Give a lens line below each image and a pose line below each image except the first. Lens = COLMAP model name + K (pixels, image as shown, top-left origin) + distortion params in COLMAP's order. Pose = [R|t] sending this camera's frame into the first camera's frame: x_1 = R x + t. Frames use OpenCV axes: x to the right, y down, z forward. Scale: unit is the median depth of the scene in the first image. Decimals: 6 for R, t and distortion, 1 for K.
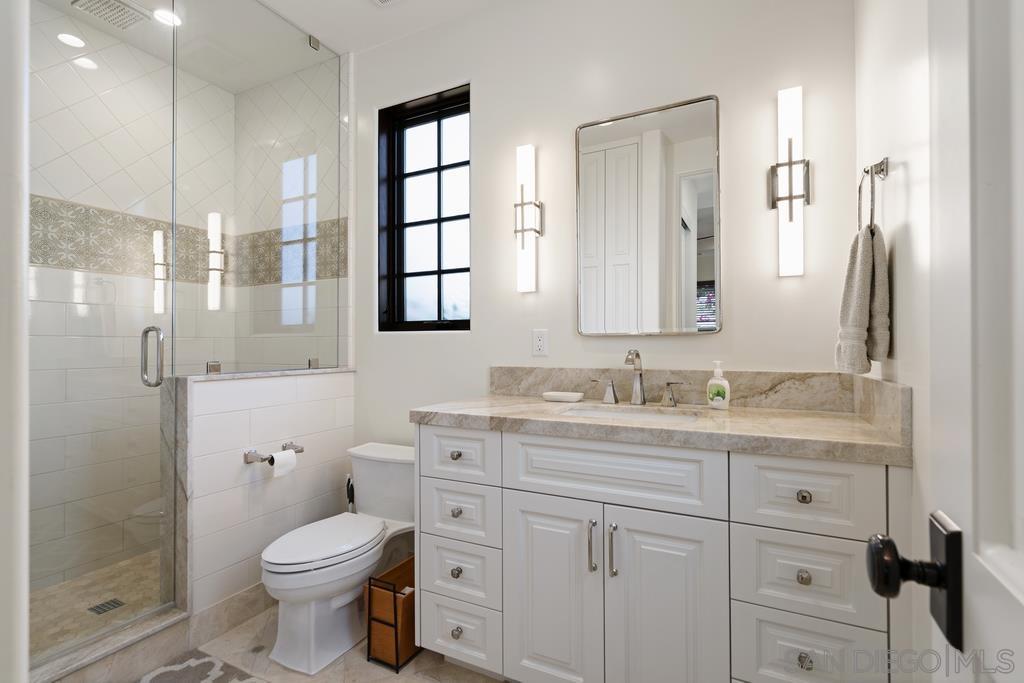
lens RADIAL K [[477.0, 0, 510.7], [0, 477.0, 341.5], [0, 0, 1]] dist [-0.001583, 0.000558]
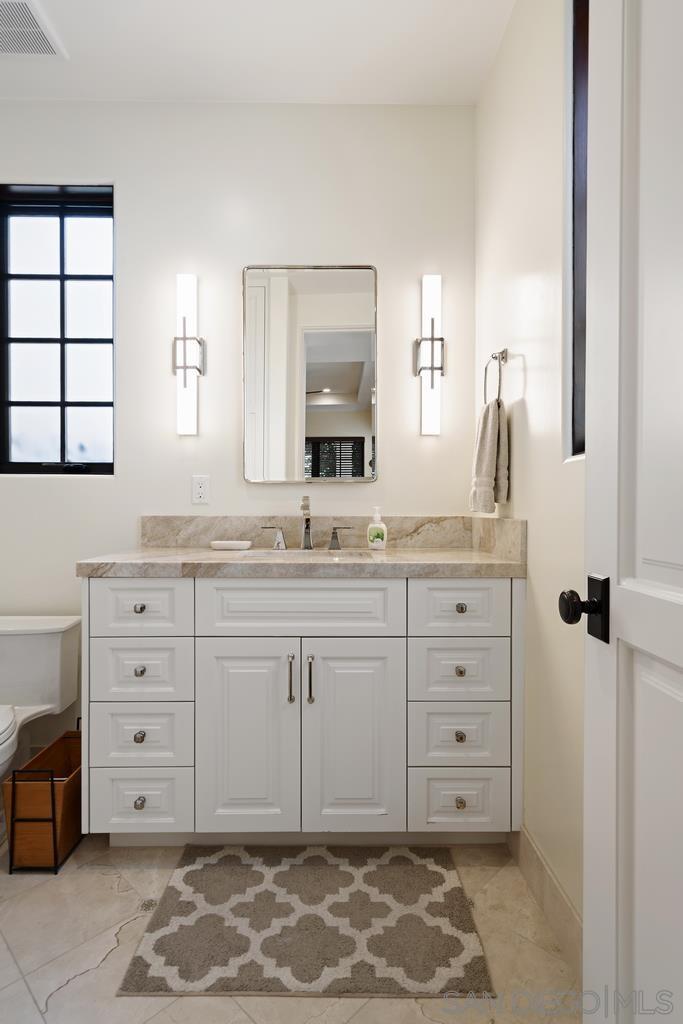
lens RADIAL K [[548.3, 0, 340.6], [0, 548.3, 511.1], [0, 0, 1]] dist [0.015959, 0.000425]
pose [[0.880248, -0.001210, 0.474513, -0.260990], [-0.006185, 0.999883, 0.014023, 0.034297], [-0.474474, -0.015279, 0.880137, -0.097113]]
